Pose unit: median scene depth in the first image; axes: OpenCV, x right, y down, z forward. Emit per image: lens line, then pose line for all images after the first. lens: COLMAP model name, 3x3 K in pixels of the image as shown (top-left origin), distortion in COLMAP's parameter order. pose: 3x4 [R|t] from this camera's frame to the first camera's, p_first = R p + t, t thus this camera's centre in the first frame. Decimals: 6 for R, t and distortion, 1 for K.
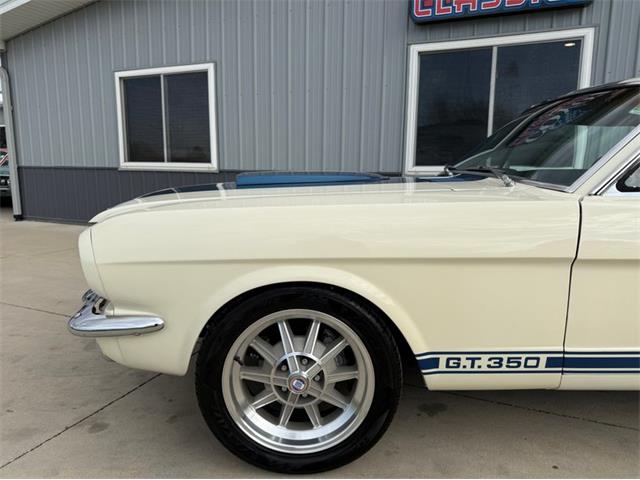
lens RADIAL K [[453.4, 0, 320.0], [0, 453.4, 240.0], [0, 0, 1]] dist [0.021154, -0.032343]
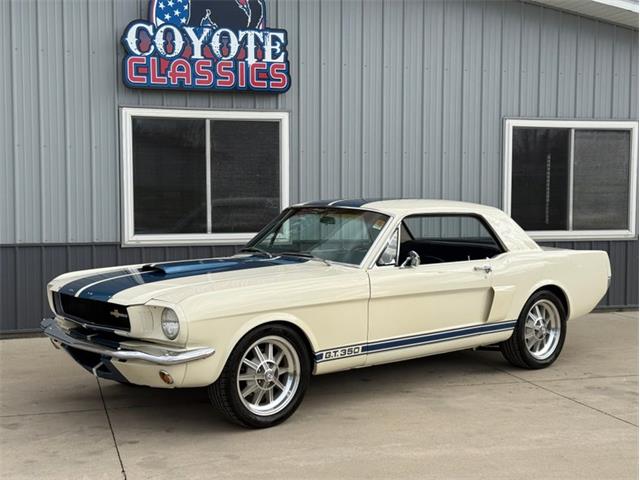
lens RADIAL K [[812.4, 0, 318.0], [0, 812.4, 238.1], [0, 0, 1]] dist [0.165758, -0.363119]
pose [[0.774082, -0.038656, 0.631904, -1.940873], [0.108174, 0.991532, -0.071858, 0.006081], [-0.623775, 0.123980, 0.771708, -1.777994]]
